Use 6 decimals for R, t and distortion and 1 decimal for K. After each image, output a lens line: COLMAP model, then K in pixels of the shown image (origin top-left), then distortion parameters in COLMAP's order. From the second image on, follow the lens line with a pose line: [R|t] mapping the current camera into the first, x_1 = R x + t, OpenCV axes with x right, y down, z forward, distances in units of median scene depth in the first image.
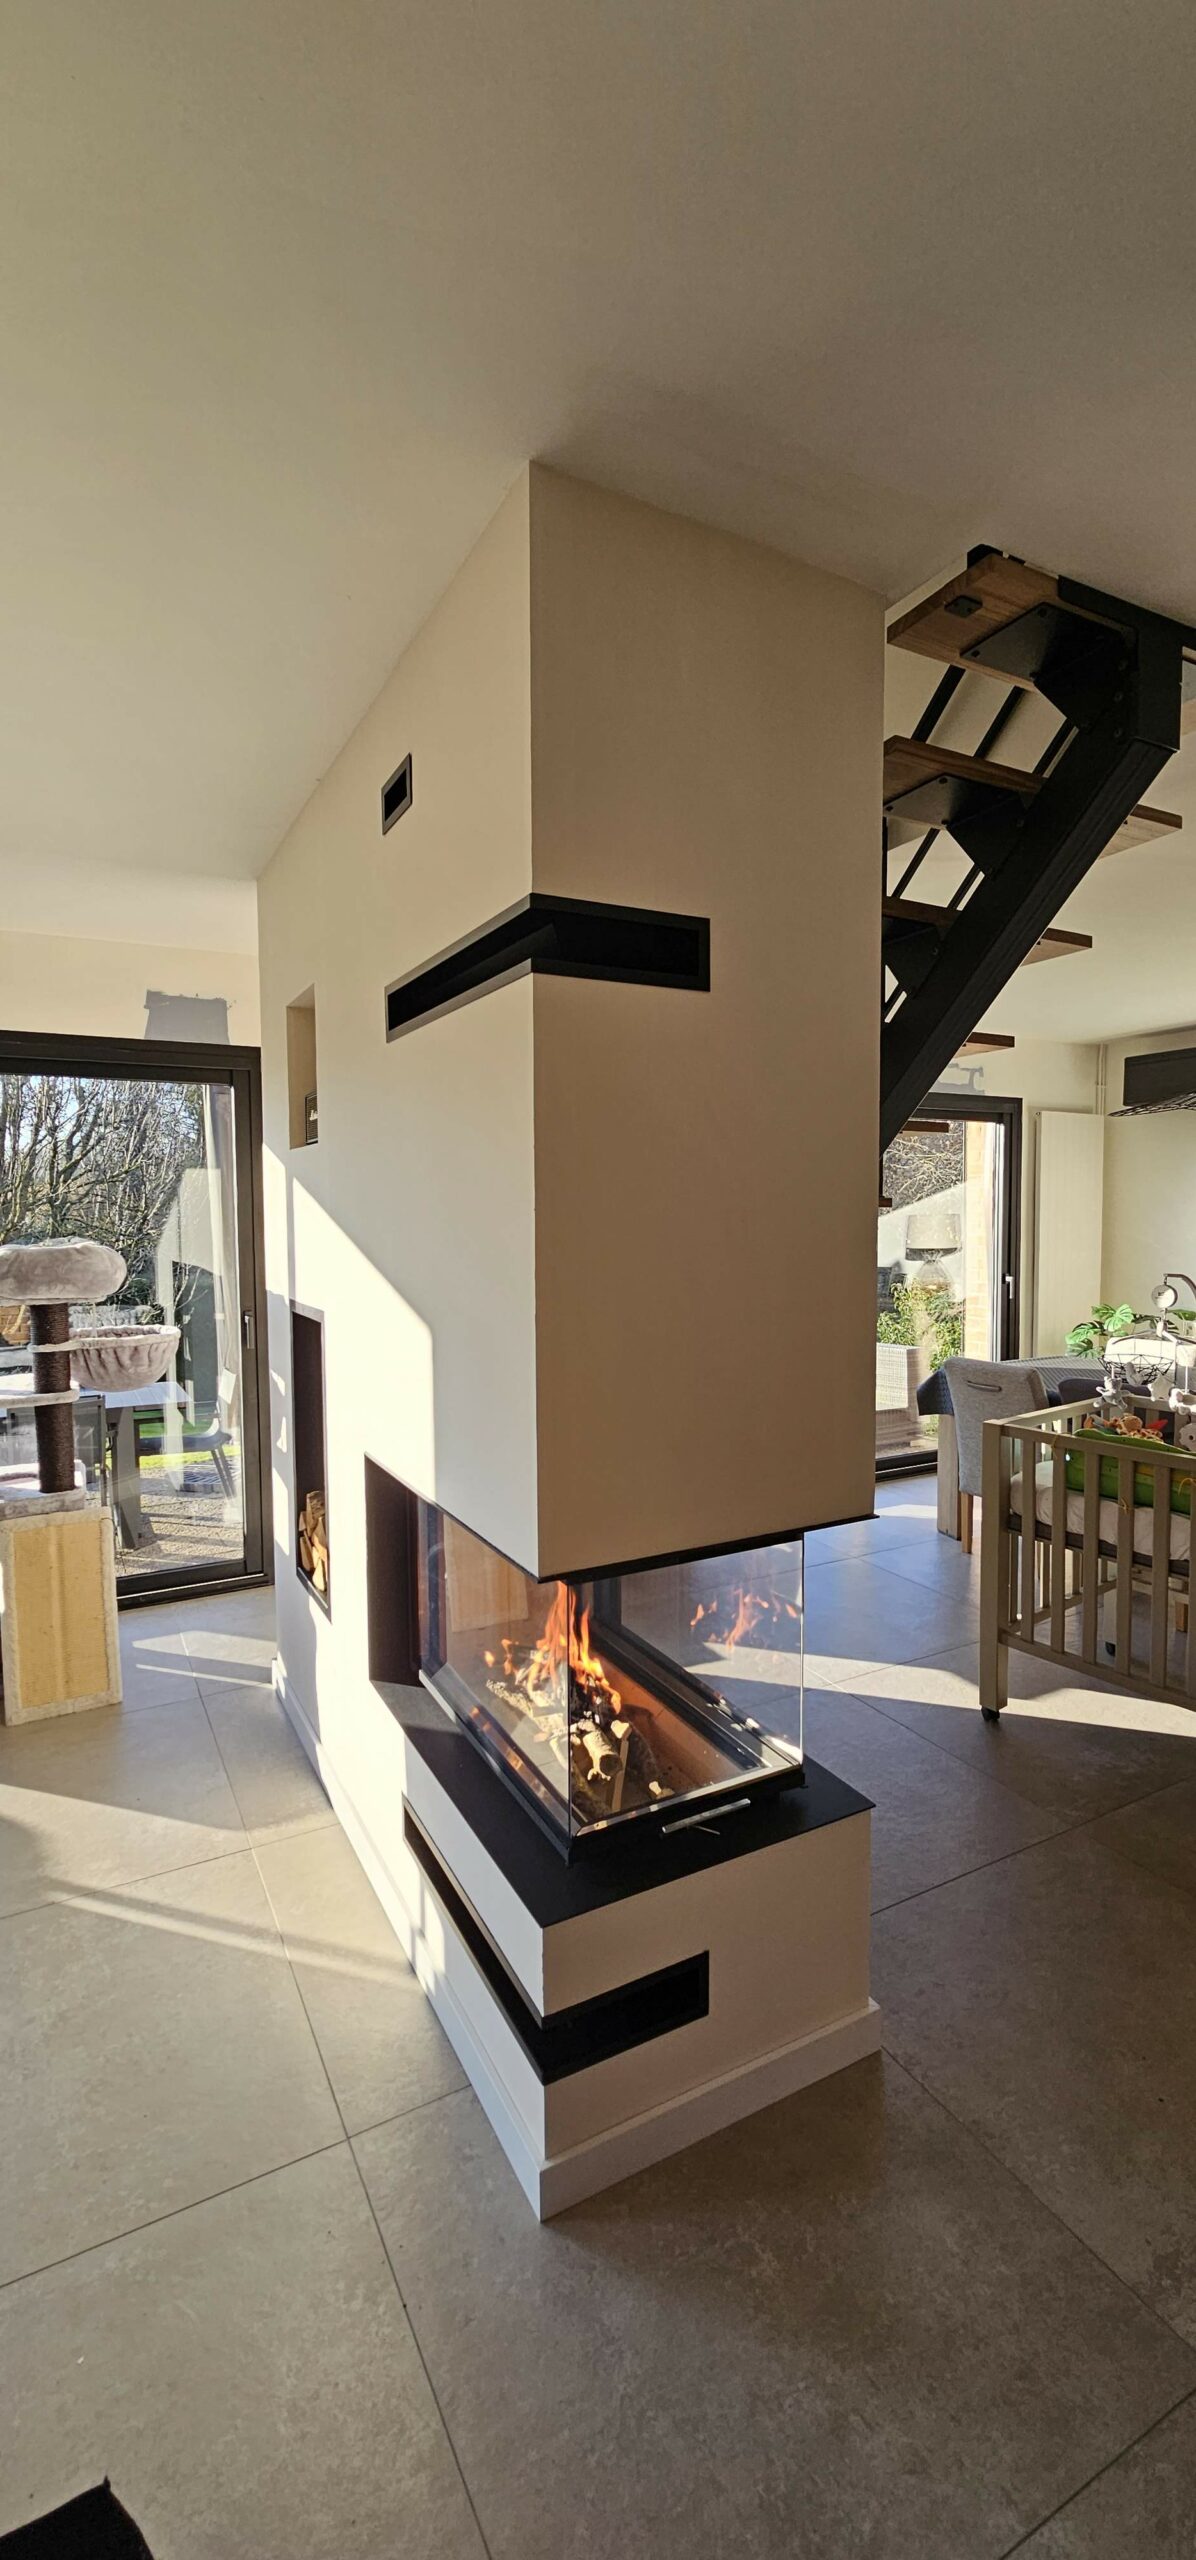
lens RADIAL K [[1051.1, 0, 614.5], [0, 1051.1, 1273.4], [0, 0, 1]] dist [-0.001798, -0.001441]
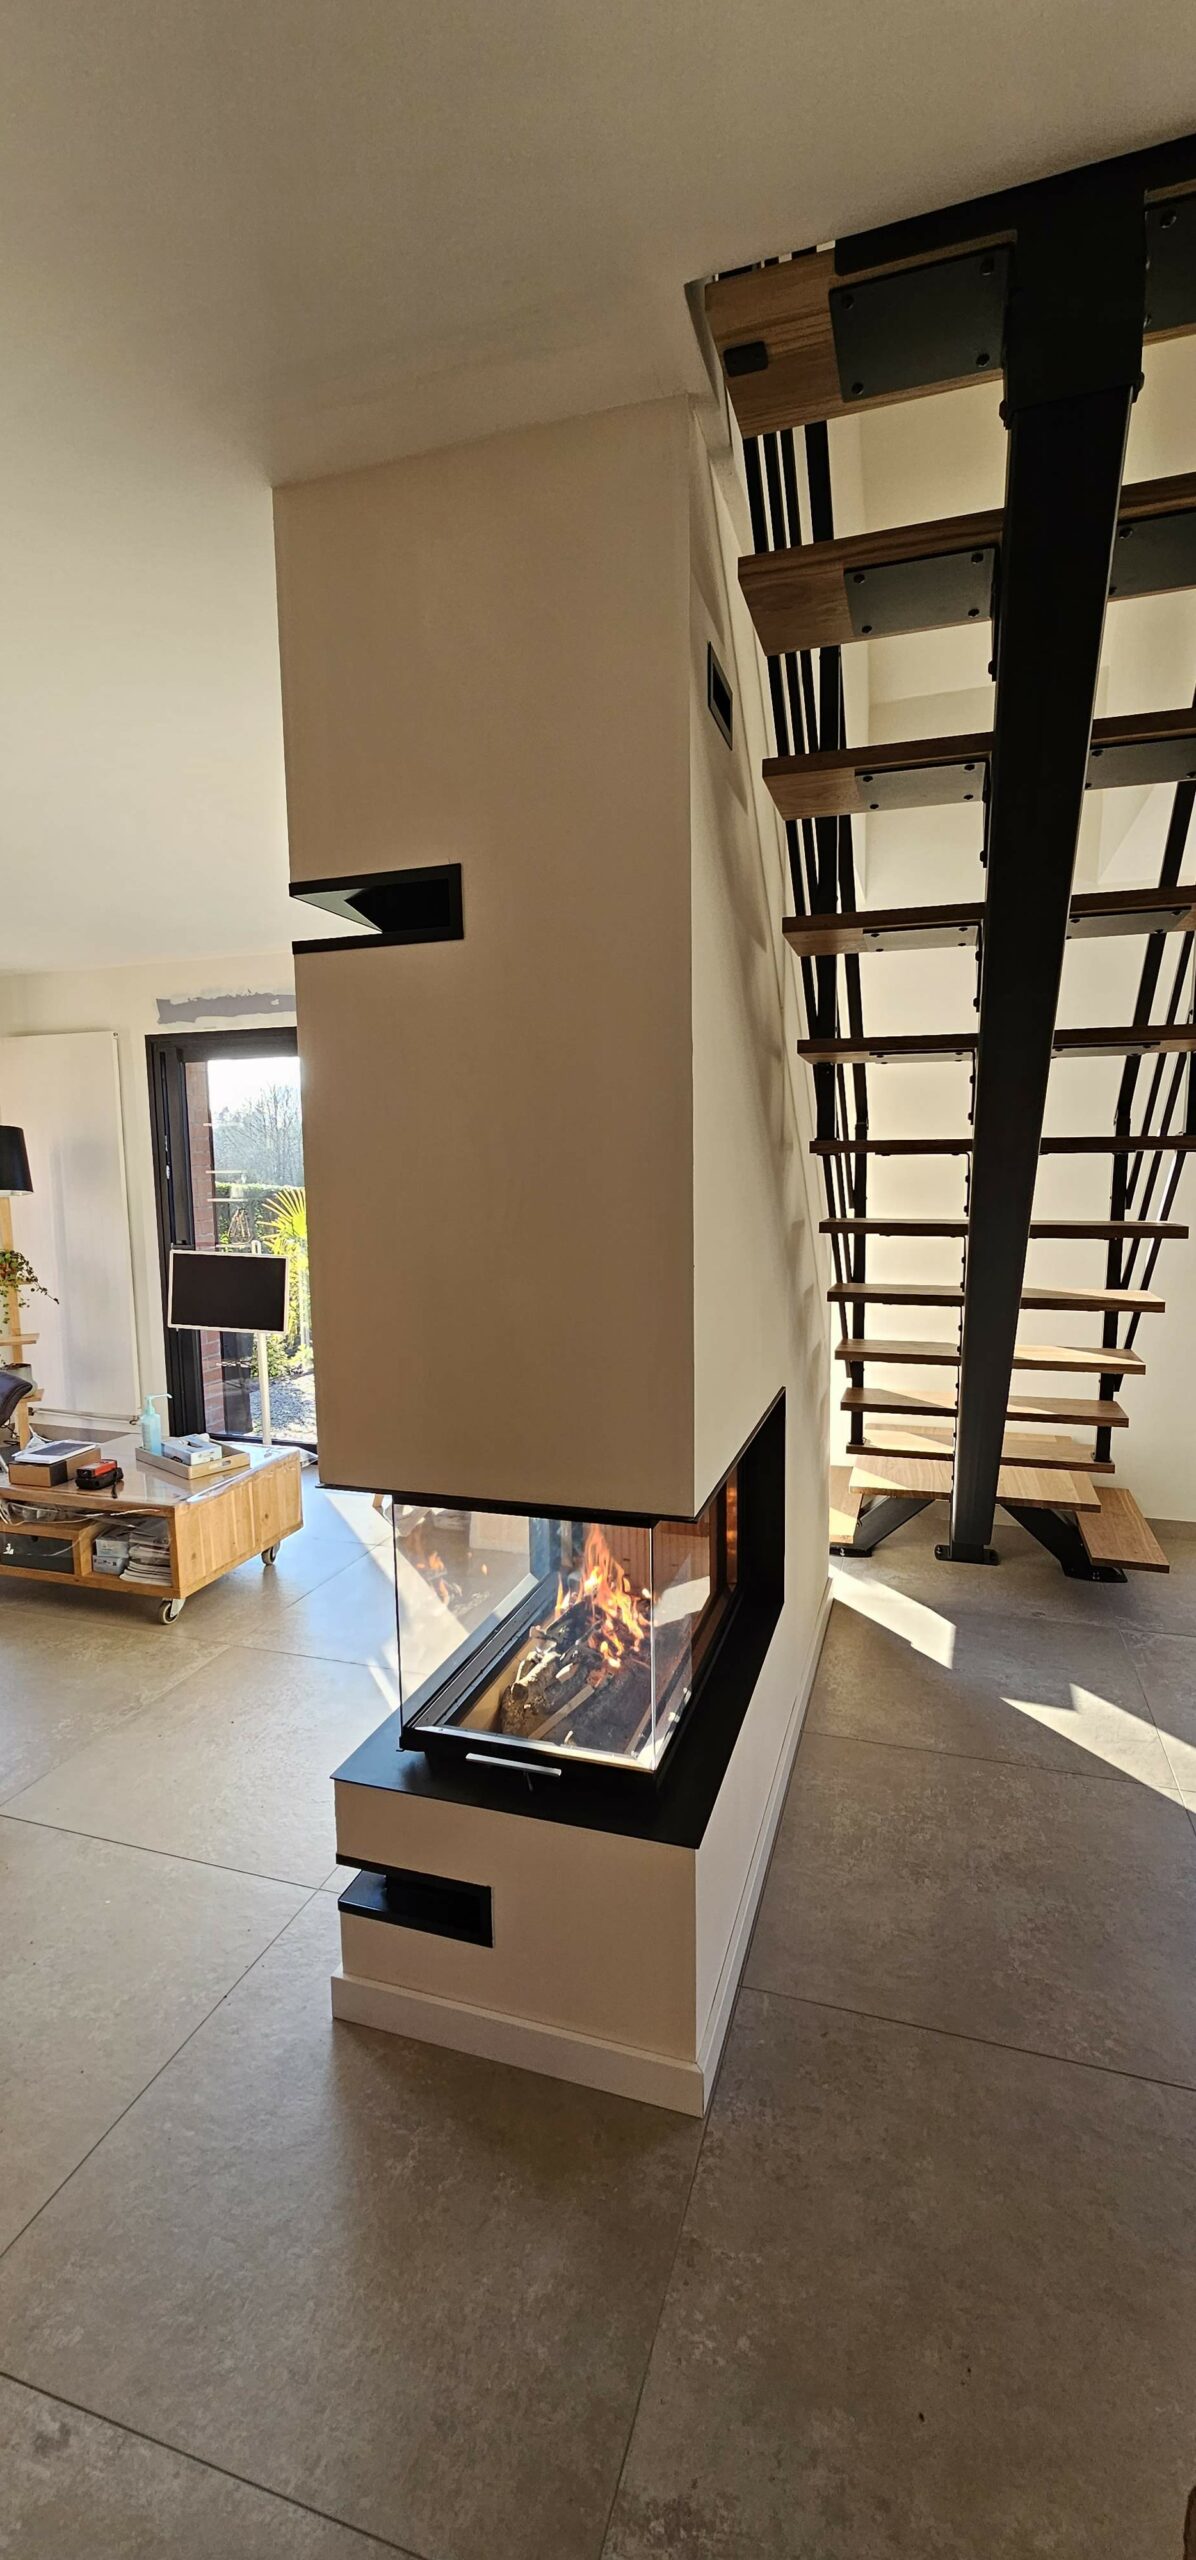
lens RADIAL K [[1051.1, 0, 608.2], [0, 1051.1, 1276.8], [0, 0, 1]] dist [-0.001798, -0.001441]
pose [[0.687228, 0.076818, -0.722369, 0.942768], [-0.033647, 0.996692, 0.073980, -0.032311], [0.725663, -0.026535, 0.687539, 0.429208]]
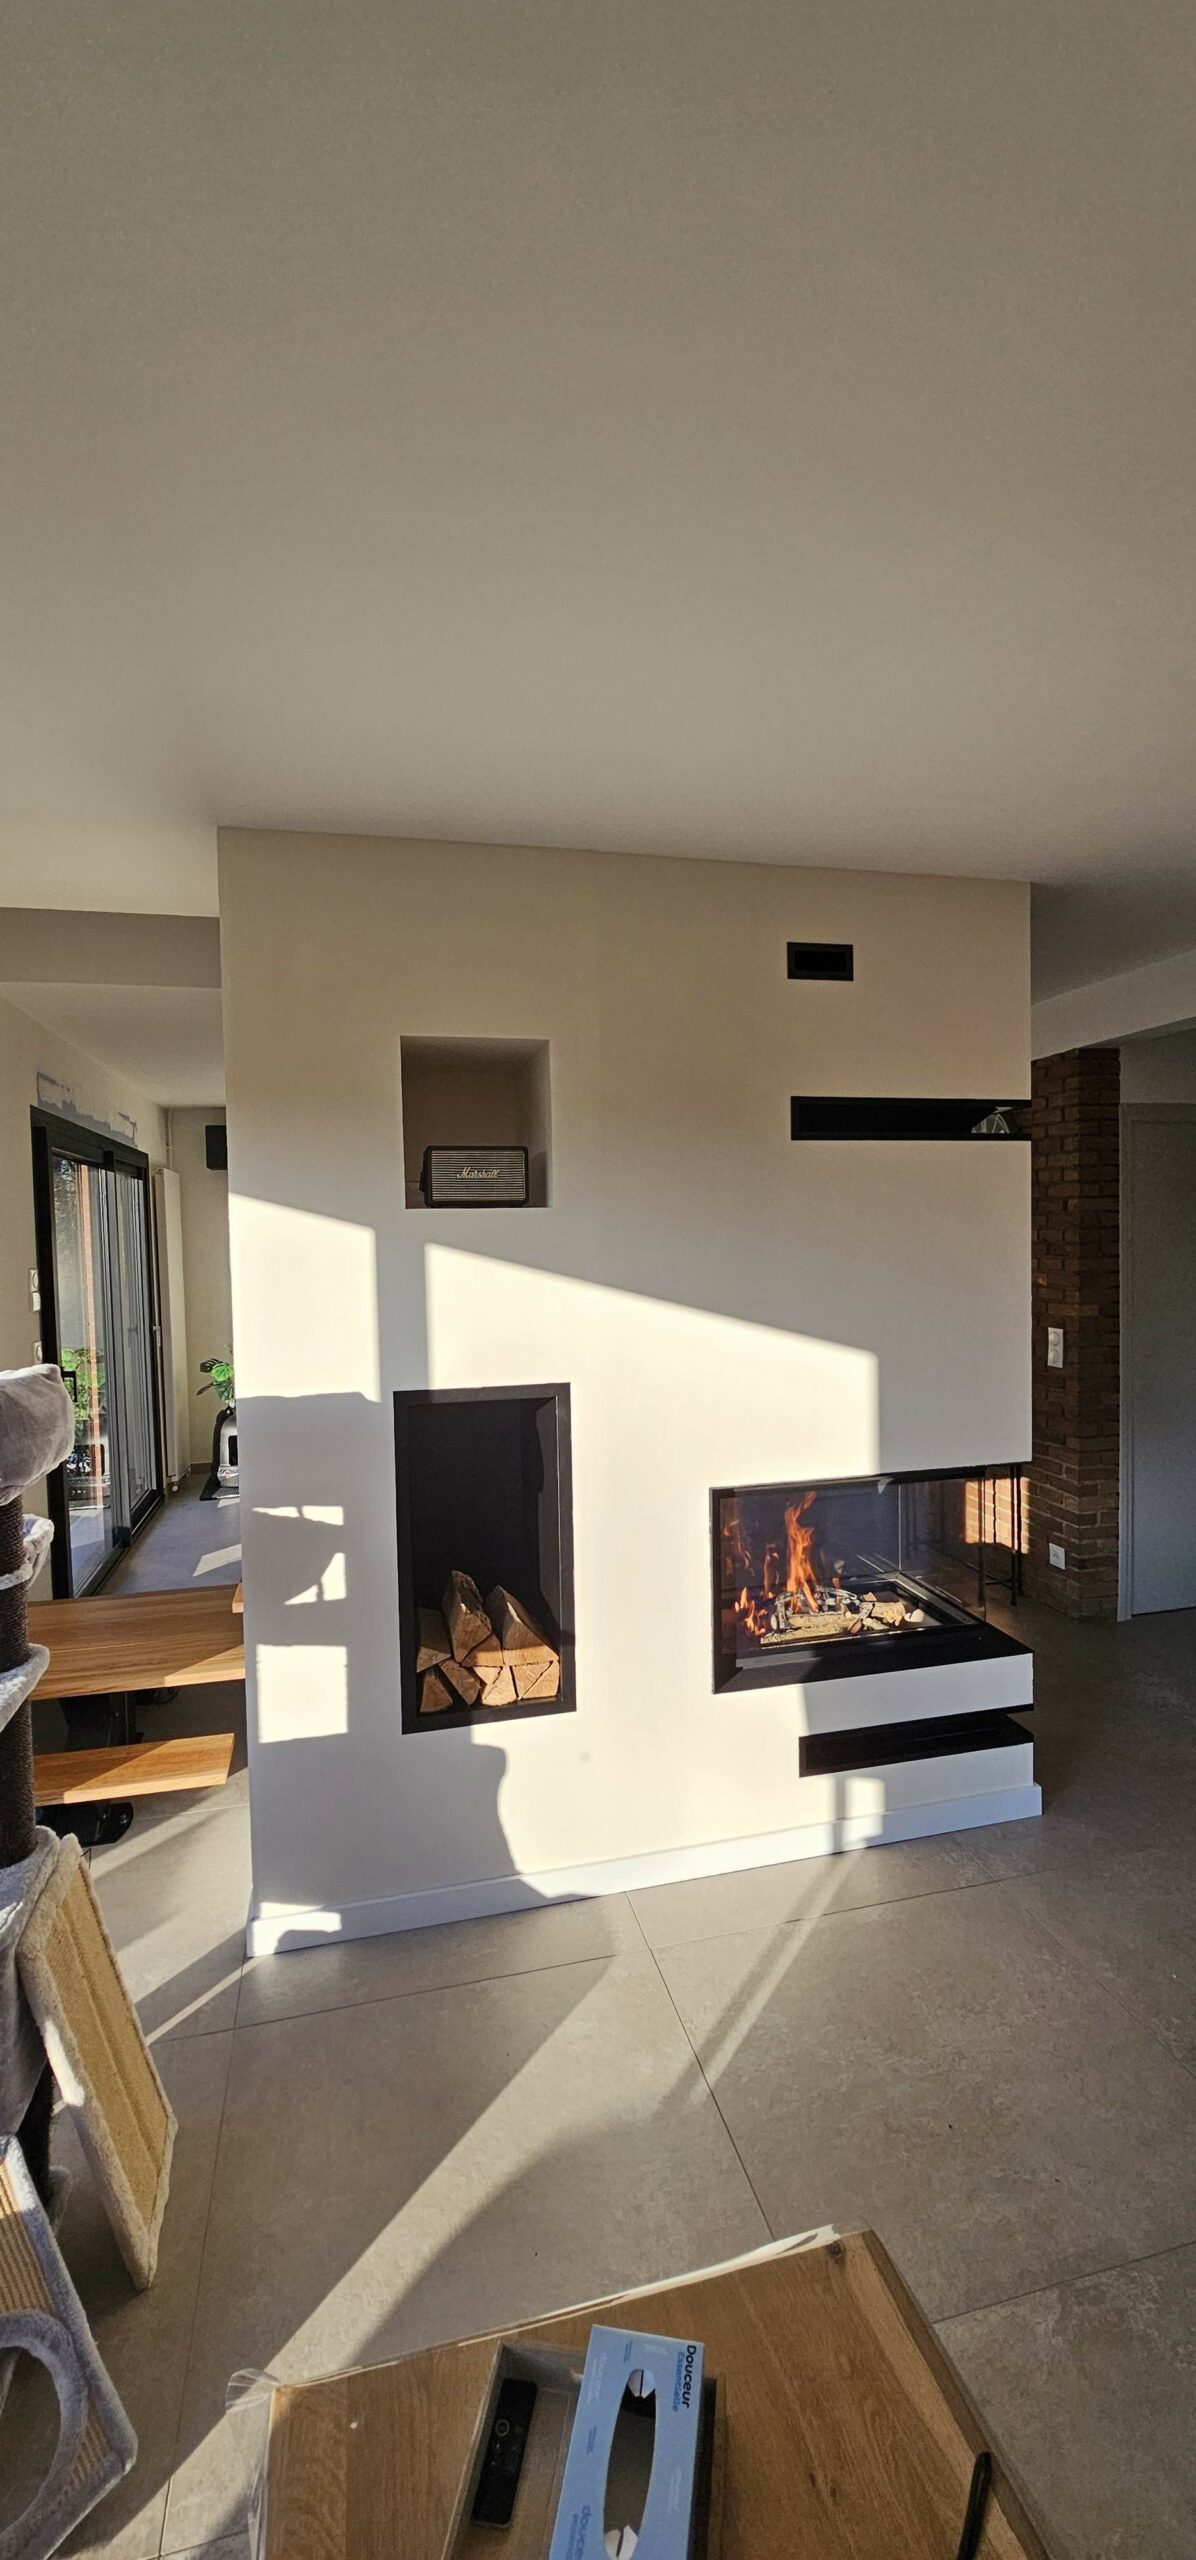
lens RADIAL K [[1051.1, 0, 608.3], [0, 1051.1, 1275.7], [0, 0, 1]] dist [-0.001798, -0.001441]
pose [[0.252423, -0.049933, 0.966328, -0.996994], [0.076601, 0.996565, 0.031486, -0.187112], [-0.964580, 0.066074, 0.255380, 1.753469]]
